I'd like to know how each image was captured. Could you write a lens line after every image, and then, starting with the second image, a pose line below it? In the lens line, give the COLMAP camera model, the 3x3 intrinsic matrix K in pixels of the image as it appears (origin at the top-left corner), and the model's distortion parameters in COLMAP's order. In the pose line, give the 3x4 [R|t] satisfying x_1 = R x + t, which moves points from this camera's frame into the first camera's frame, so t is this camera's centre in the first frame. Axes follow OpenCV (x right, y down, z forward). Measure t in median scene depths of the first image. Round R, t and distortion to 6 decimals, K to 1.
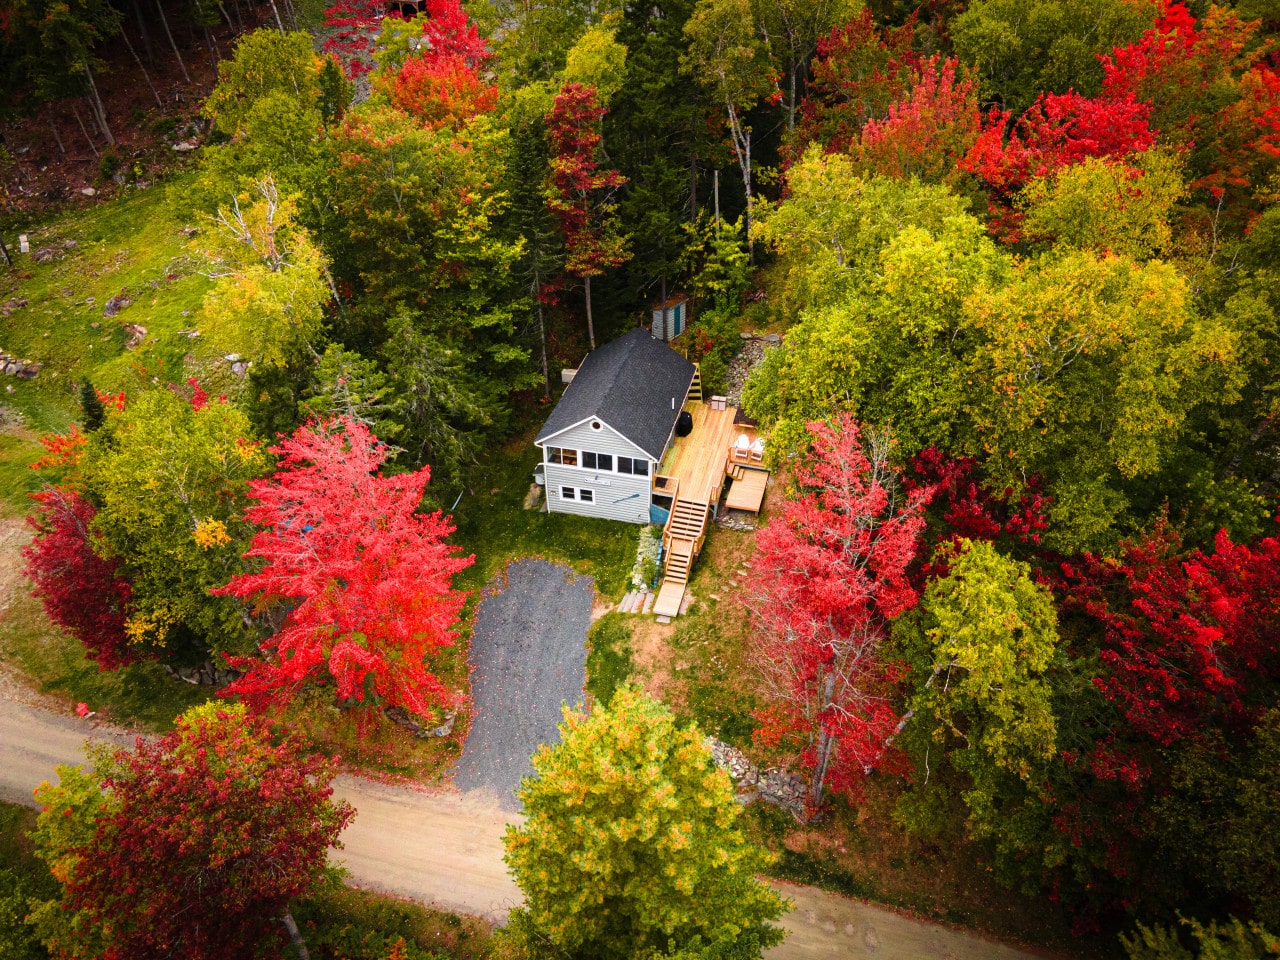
lens RADIAL K [[955.9, 0, 641.8], [0, 955.9, 478.4], [0, 0, 1]] dist [0.019932, 0.014259]
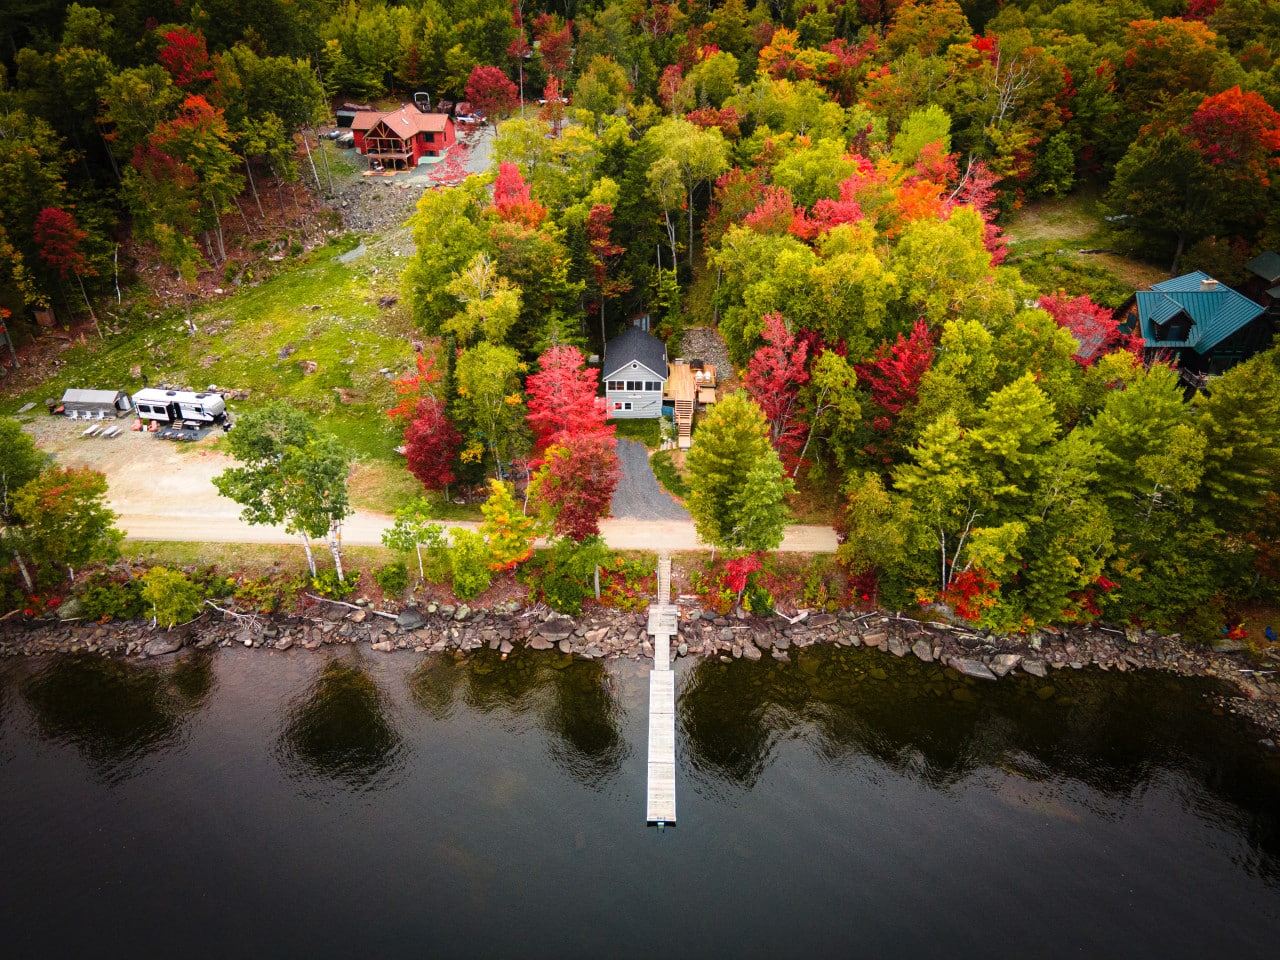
lens RADIAL K [[932.6, 0, 665.7], [0, 932.6, 485.7], [0, 0, 1]] dist [0.009811, -0.002331]
pose [[0.967723, -0.113893, 0.224812, -0.448722], [0.133744, 0.988166, -0.075097, 0.345813], [-0.213598, 0.102740, 0.971504, -0.892630]]
